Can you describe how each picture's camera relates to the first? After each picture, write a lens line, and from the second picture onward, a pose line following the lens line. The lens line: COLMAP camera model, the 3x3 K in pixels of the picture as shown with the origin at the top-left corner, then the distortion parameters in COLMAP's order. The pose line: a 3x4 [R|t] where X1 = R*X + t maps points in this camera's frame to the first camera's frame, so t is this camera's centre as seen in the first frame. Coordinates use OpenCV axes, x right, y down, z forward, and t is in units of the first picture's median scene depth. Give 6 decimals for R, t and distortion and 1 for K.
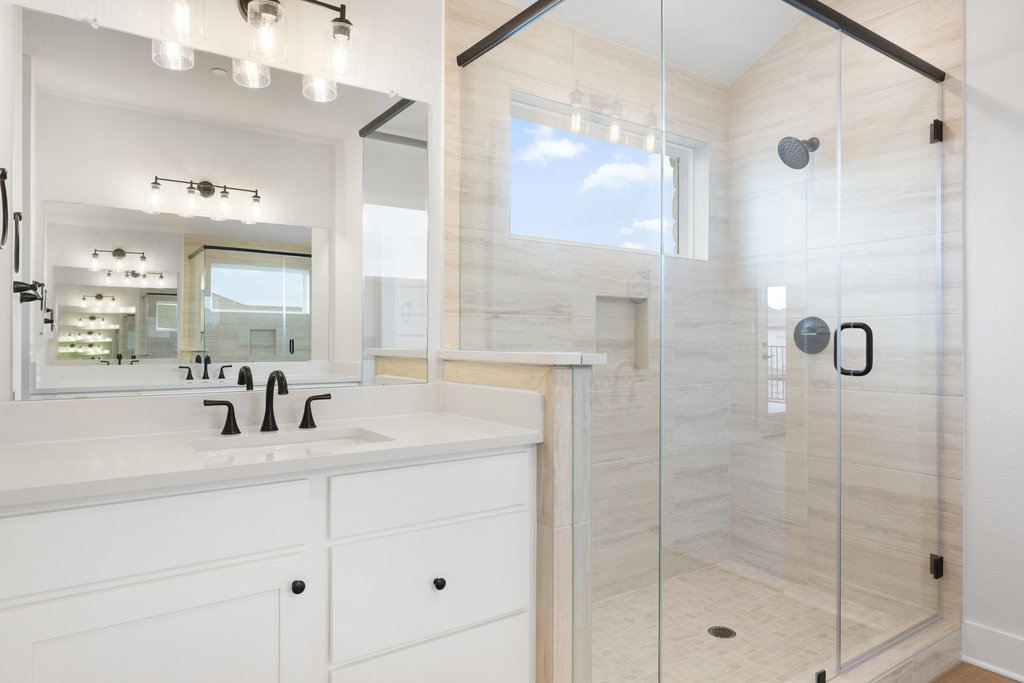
lens RADIAL K [[636.9, 0, 511.4], [0, 636.9, 336.3], [0, 0, 1]] dist [-0.002568, -0.000416]
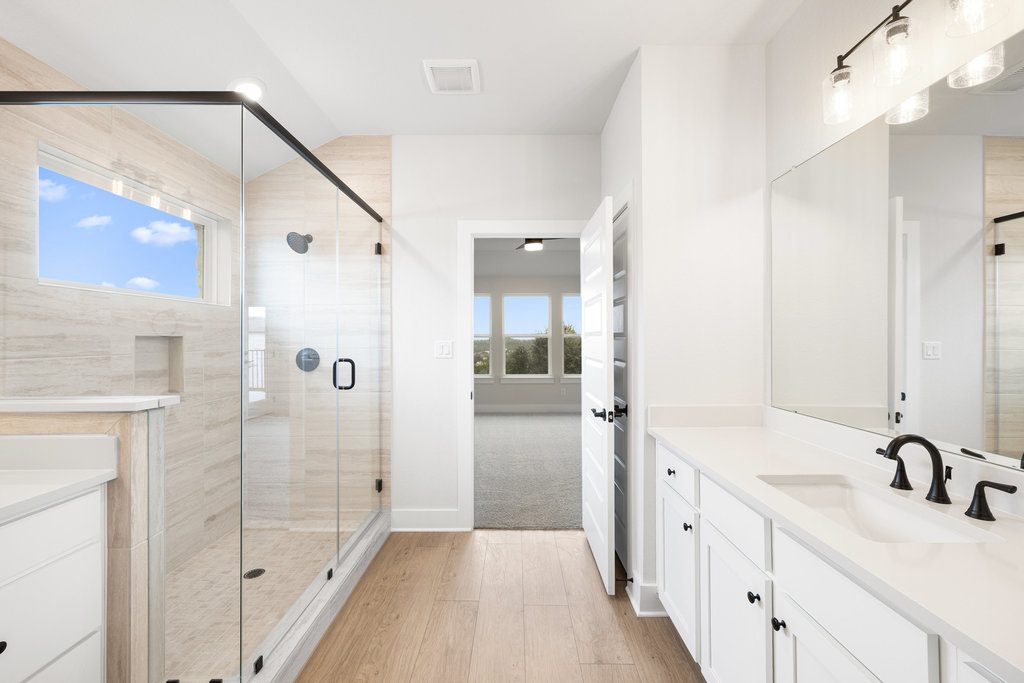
lens RADIAL K [[434.7, 0, 512.4], [0, 434.7, 335.4], [0, 0, 1]] dist [-0.001270, -0.000123]
pose [[0.574125, 0.000166, 0.818768, -0.138390], [0.003025, 0.999993, -0.002324, -0.067950], [-0.818762, 0.003811, 0.574120, -0.038590]]
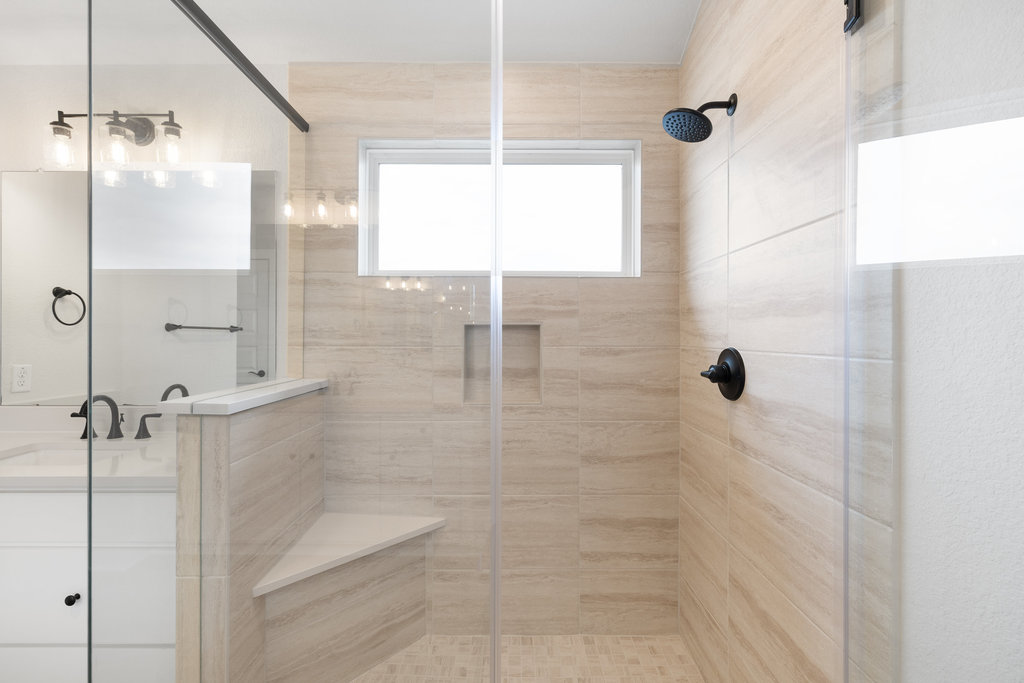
lens RADIAL K [[434.7, 0, 512.4], [0, 434.7, 335.4], [0, 0, 1]] dist [-0.001270, -0.000123]
pose [[0.819519, -0.001856, -0.573048, 0.647535], [0.003375, 0.999993, 0.001588, -0.053985], [0.573041, -0.003235, 0.819520, 0.546078]]
